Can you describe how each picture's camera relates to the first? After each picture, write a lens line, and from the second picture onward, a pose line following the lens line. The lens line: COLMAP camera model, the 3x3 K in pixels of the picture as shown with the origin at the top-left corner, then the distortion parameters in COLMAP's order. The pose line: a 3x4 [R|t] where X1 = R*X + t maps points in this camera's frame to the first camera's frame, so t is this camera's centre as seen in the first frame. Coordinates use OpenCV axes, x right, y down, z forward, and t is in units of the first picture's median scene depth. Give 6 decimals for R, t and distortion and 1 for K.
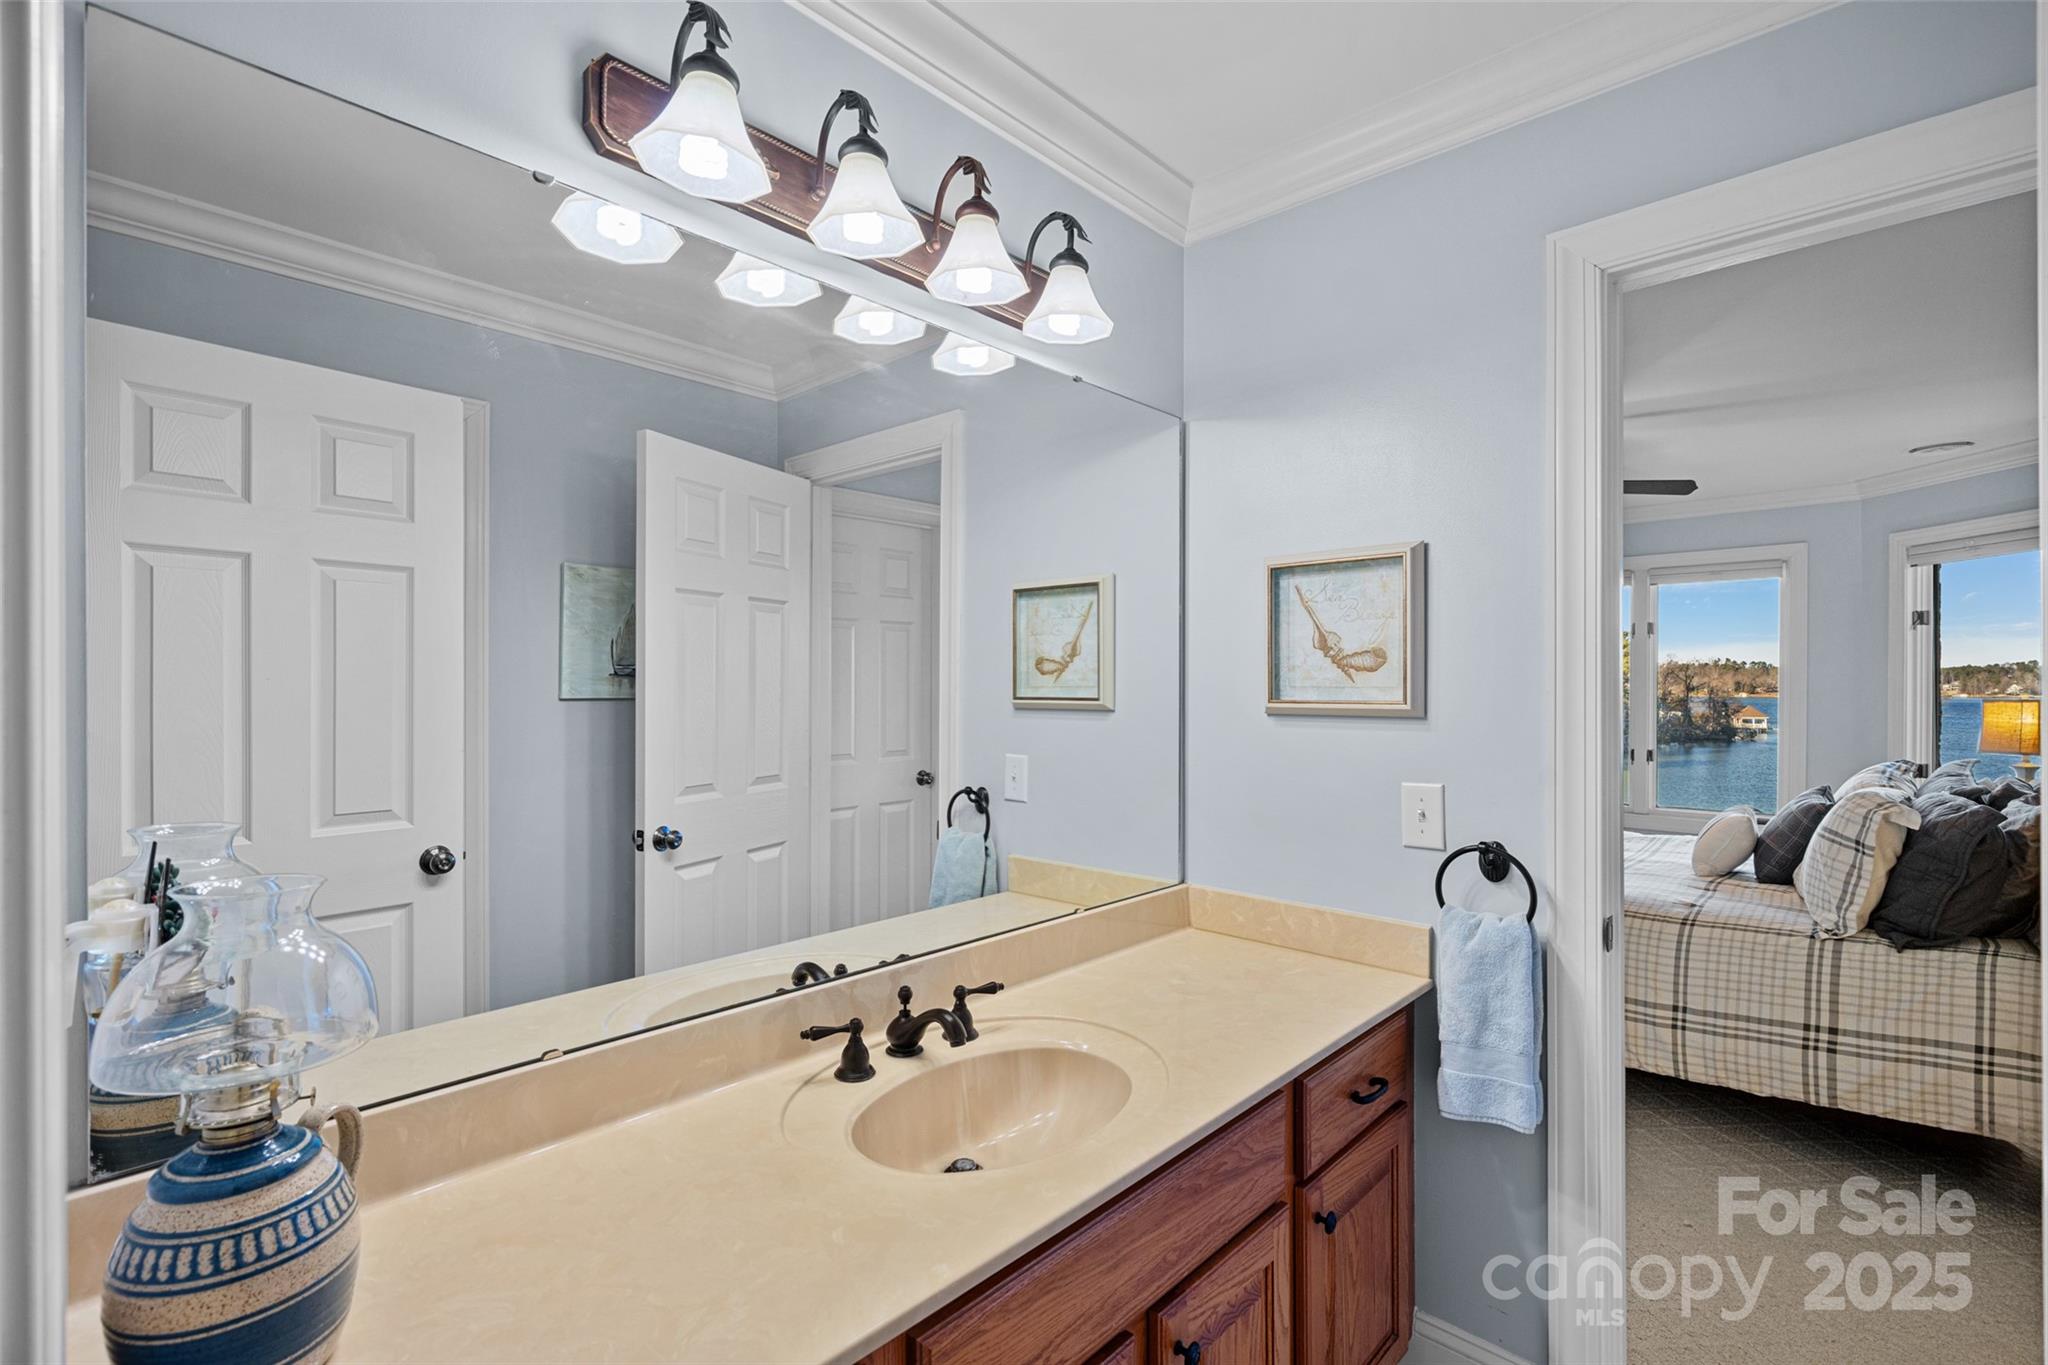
lens RADIAL K [[932.6, 0, 1024.0], [0, 932.6, 682.5], [0, 0, 1]] dist [-0.003218, -0.000488]
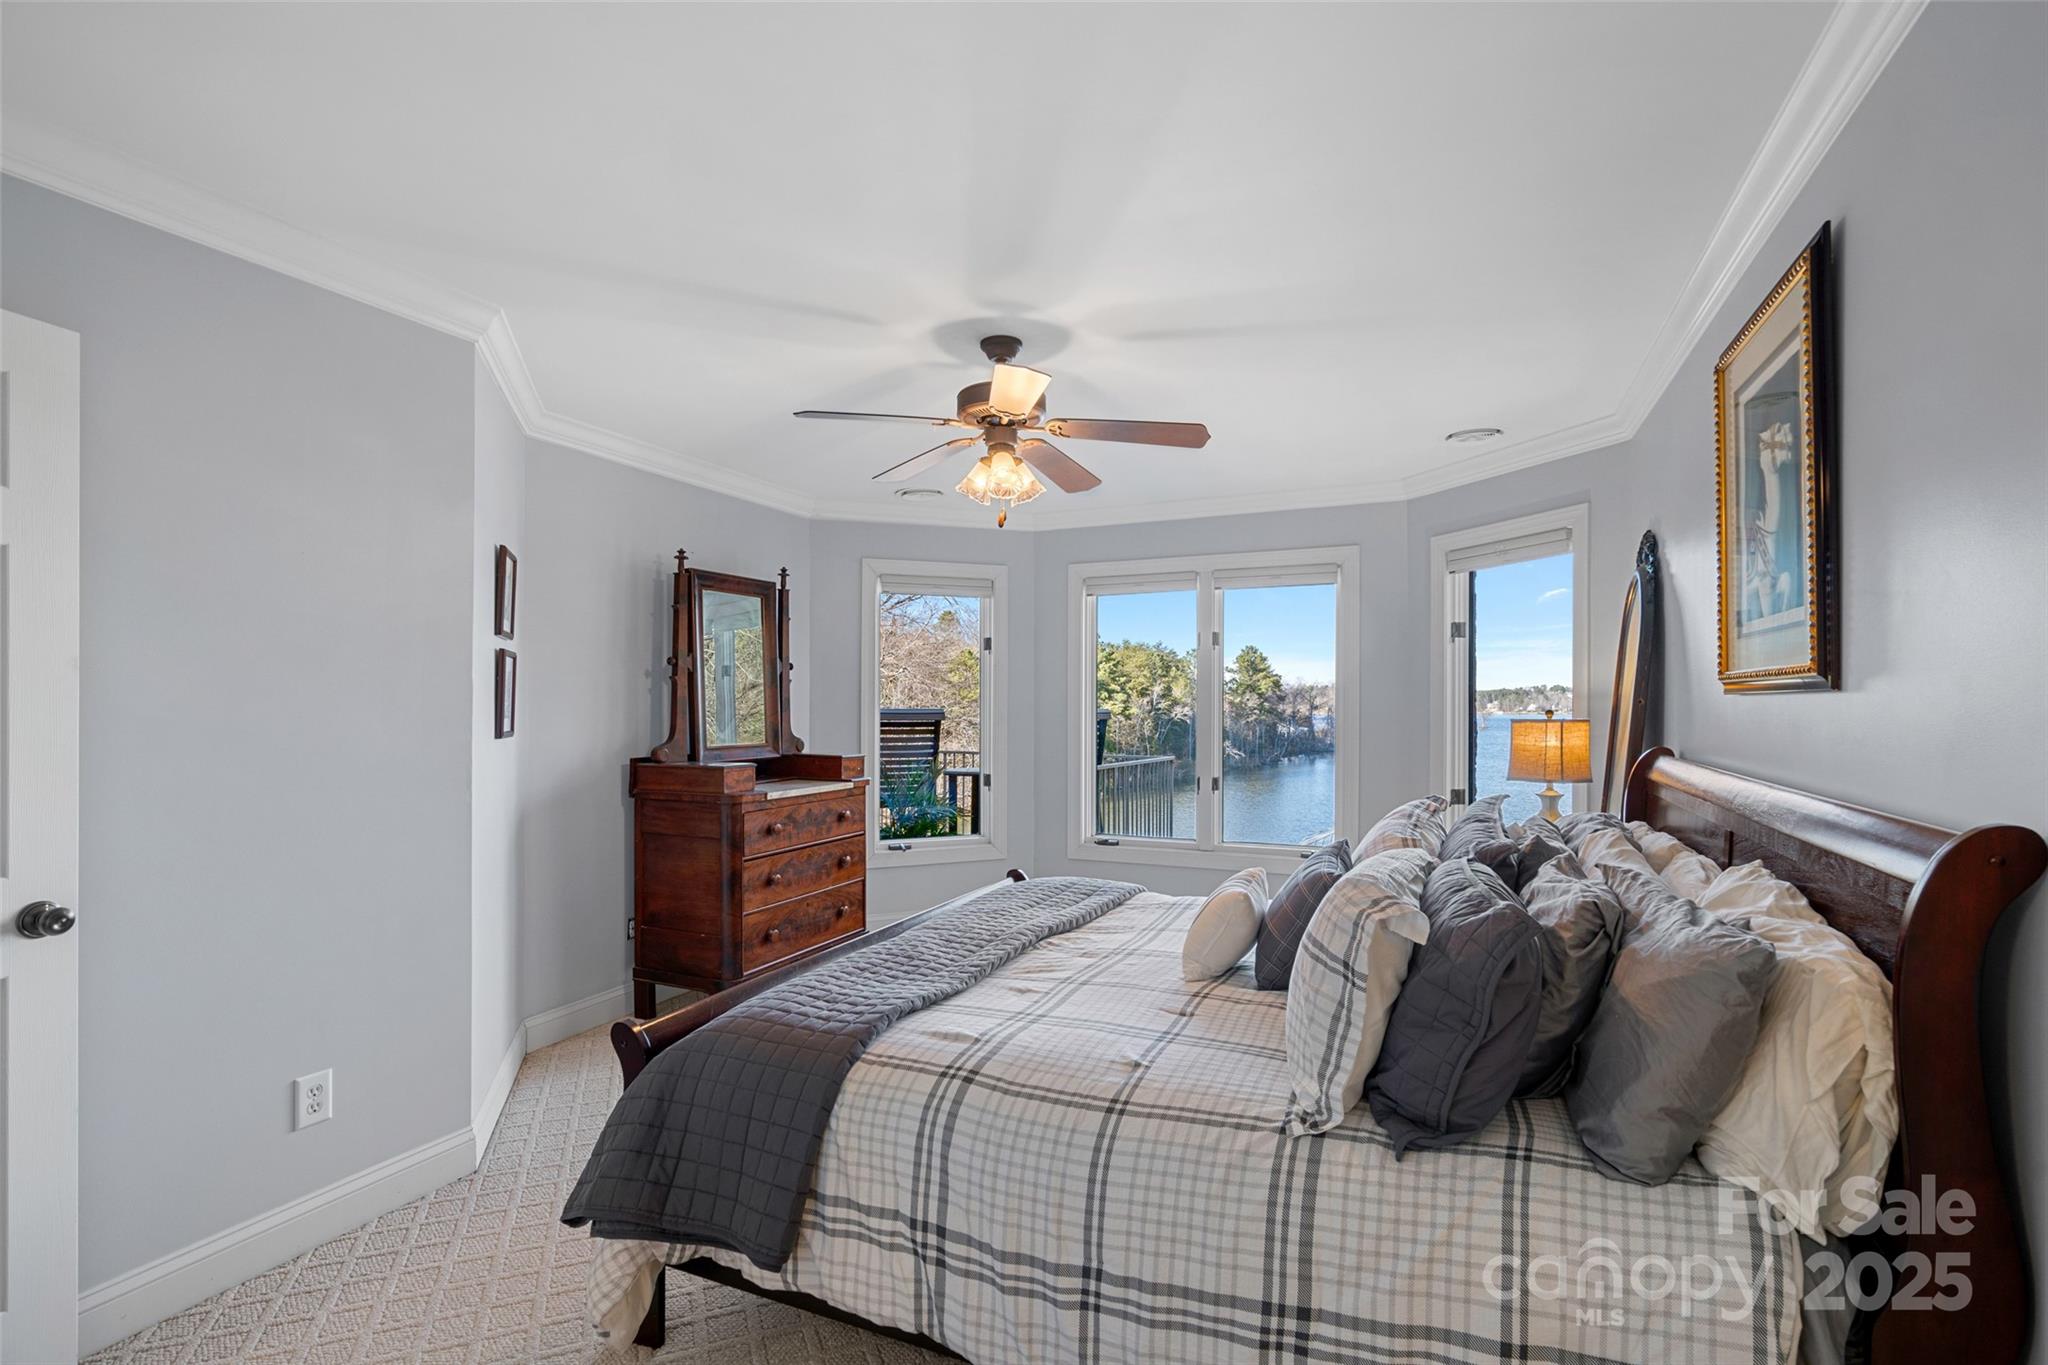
lens RADIAL K [[937.7, 0, 1039.0], [0, 937.7, 700.3], [0, 0, 1]] dist [-0.000876, -0.000354]
pose [[0.944917, -0.000515, 0.327310, 0.511833], [0.001389, 0.999996, -0.002436, 0.003068], [-0.327307, 0.002757, 0.944914, 0.493618]]
